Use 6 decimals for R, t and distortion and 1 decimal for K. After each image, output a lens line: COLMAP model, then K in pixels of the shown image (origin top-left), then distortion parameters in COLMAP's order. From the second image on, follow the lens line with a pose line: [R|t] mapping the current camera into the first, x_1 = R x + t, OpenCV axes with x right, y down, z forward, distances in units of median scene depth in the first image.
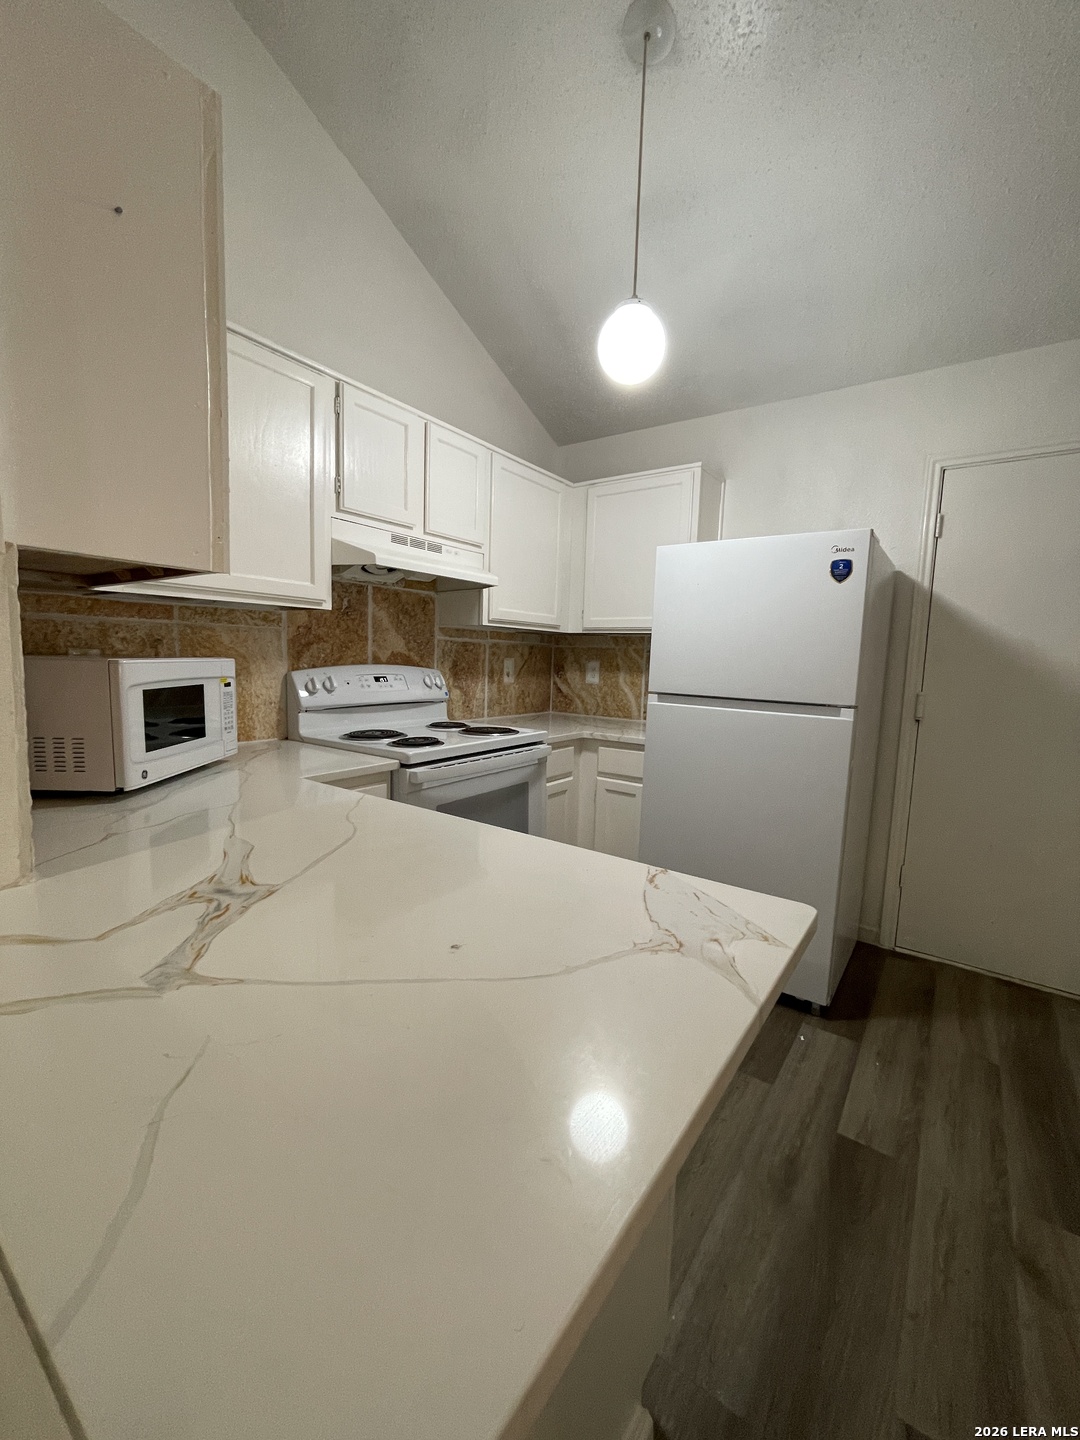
lens RADIAL K [[584.9, 0, 537.4], [0, 584.9, 716.2], [0, 0, 1]] dist [0.001049, -0.003793]
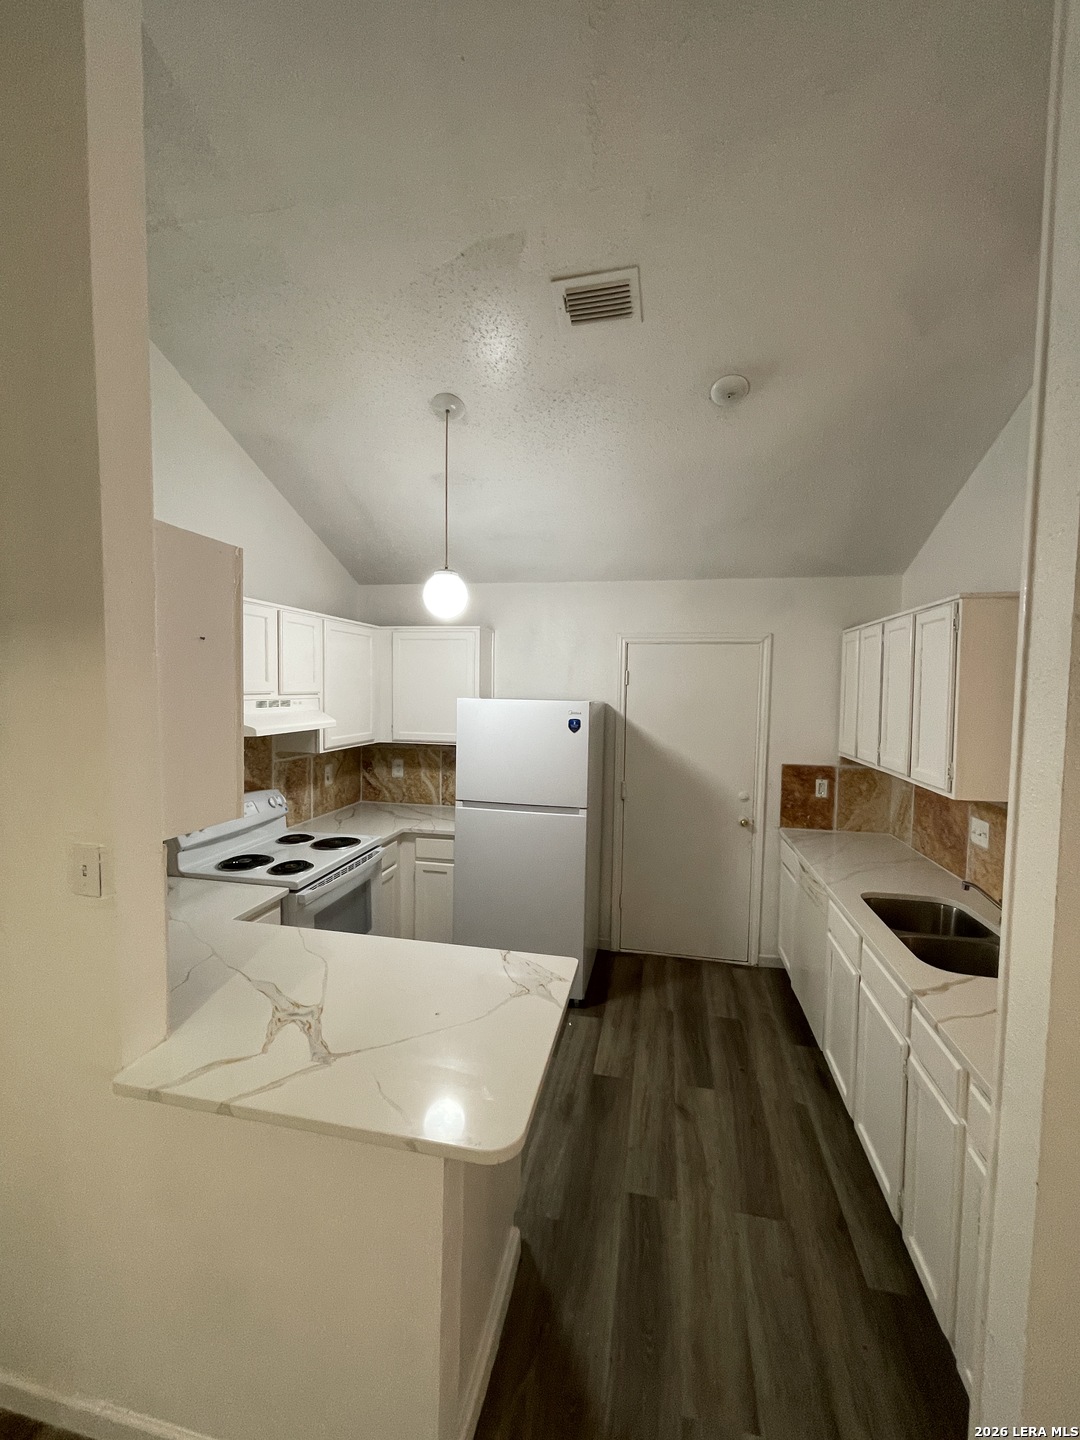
lens RADIAL K [[584.9, 0, 537.4], [0, 584.9, 716.2], [0, 0, 1]] dist [0.001049, -0.003793]
pose [[0.915314, -0.039443, 0.400806, -0.164790], [0.057083, 0.997851, -0.032163, -0.167745], [-0.398676, 0.052318, 0.915598, -0.327890]]
